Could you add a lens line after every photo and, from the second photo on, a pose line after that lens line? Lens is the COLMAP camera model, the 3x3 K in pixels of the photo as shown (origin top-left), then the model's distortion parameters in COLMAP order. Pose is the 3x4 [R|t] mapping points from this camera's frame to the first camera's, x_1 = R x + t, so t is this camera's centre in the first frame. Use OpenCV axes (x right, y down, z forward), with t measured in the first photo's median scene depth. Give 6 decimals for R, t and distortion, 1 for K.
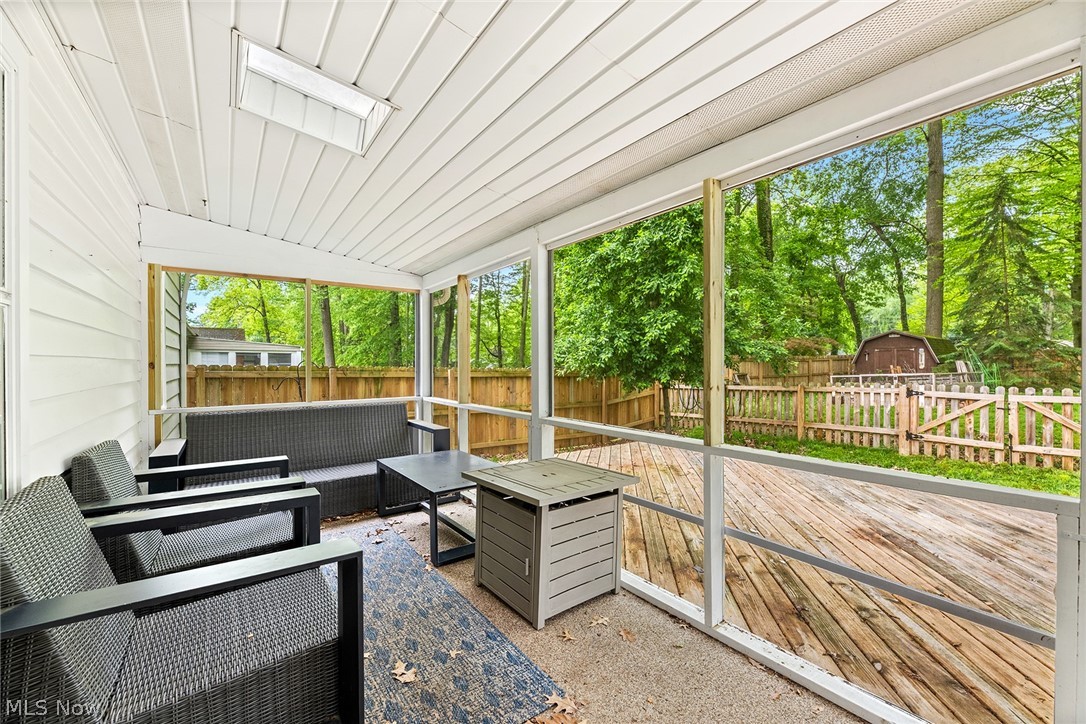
lens RADIAL K [[445.9, 0, 548.0], [0, 445.9, 364.8], [0, 0, 1]] dist [-0.002638, -0.000143]
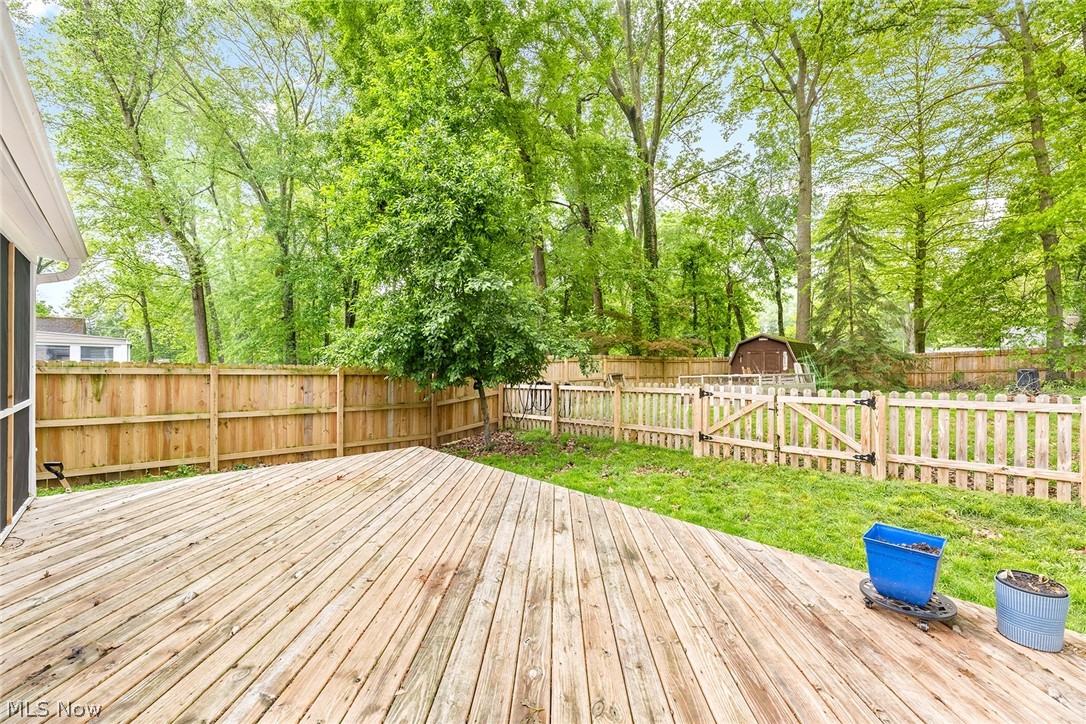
lens RADIAL K [[445.9, 0, 536.2], [0, 445.9, 362.5], [0, 0, 1]] dist [-0.002638, -0.000143]
pose [[0.989929, 0.010143, 0.141203, 0.217493], [-0.009518, 0.999942, -0.005103, 0.001981], [-0.141247, 0.003708, 0.989968, 0.051640]]
